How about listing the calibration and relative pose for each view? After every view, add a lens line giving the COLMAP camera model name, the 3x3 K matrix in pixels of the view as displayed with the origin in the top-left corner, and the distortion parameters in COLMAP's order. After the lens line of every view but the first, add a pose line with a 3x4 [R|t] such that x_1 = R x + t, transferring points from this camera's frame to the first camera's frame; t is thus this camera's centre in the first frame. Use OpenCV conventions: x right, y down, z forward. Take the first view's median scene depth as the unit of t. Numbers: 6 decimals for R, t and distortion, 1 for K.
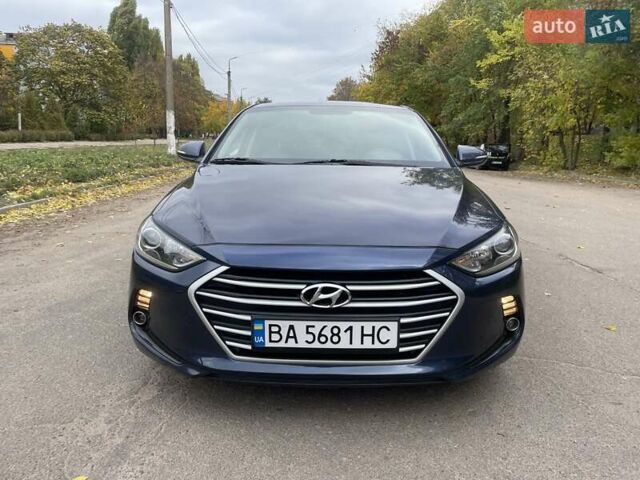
lens RADIAL K [[482.1, 0, 330.4], [0, 482.1, 234.8], [0, 0, 1]] dist [0.079662, -0.097911]
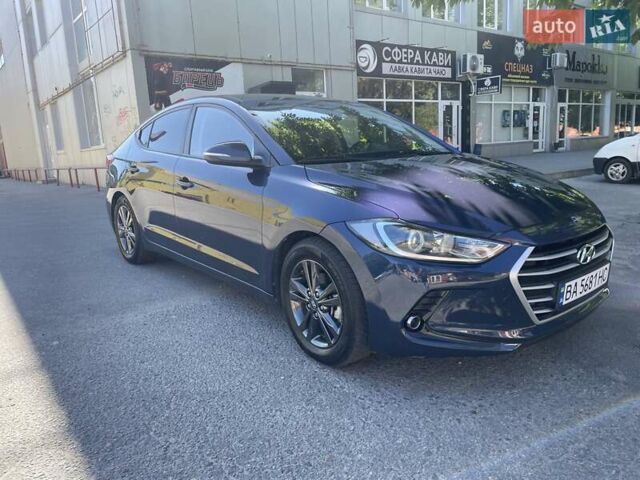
lens RADIAL K [[482.1, 0, 322.3], [0, 482.1, 239.1], [0, 0, 1]] dist [0.079662, -0.097911]
pose [[0.757825, -0.169809, 0.629973, -1.321333], [0.150678, 0.984987, 0.084244, -0.126507], [-0.634821, 0.031081, 0.772034, 0.422077]]
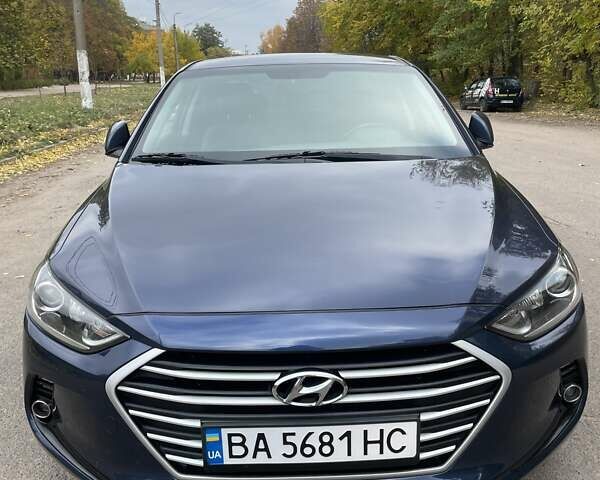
lens RADIAL K [[607.7, 0, 309.4], [0, 607.7, 246.3], [0, 0, 1]] dist [0.029398, 0.000000]
pose [[0.998972, -0.042213, 0.016521, -0.015306], [0.040762, 0.995959, 0.080029, -0.136696], [-0.019832, -0.079273, 0.996656, 0.162148]]
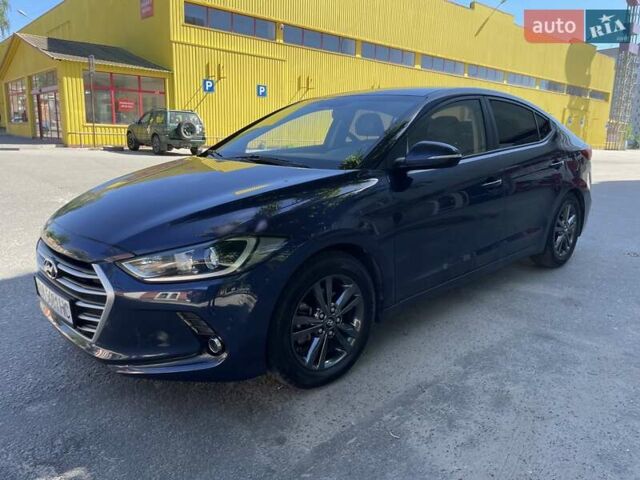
lens RADIAL K [[482.1, 0, 325.9], [0, 482.1, 240.3], [0, 0, 1]] dist [0.079662, -0.097911]
pose [[0.698026, 0.154328, -0.699244, 1.329769], [-0.115700, 0.987976, 0.102554, -0.155667], [0.706663, 0.009317, 0.707489, 0.584429]]
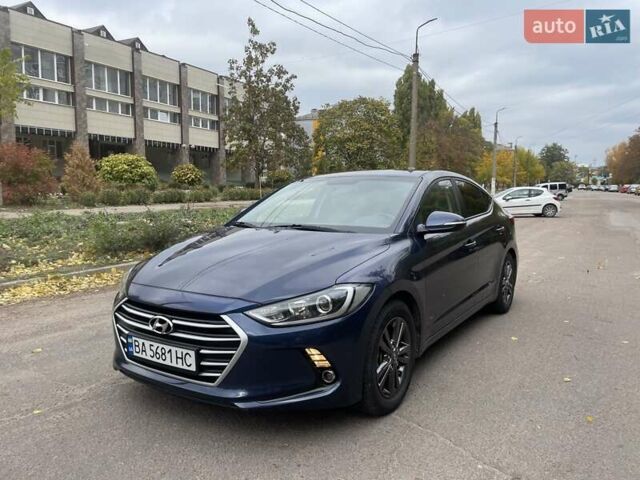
lens RADIAL K [[482.1, 0, 321.5], [0, 482.1, 240.2], [0, 0, 1]] dist [0.079662, -0.097911]
pose [[0.838325, 0.033117, -0.544163, 1.122392], [-0.082306, 0.994401, -0.066280, -0.064119], [0.538922, 0.100352, 0.836357, 0.030852]]
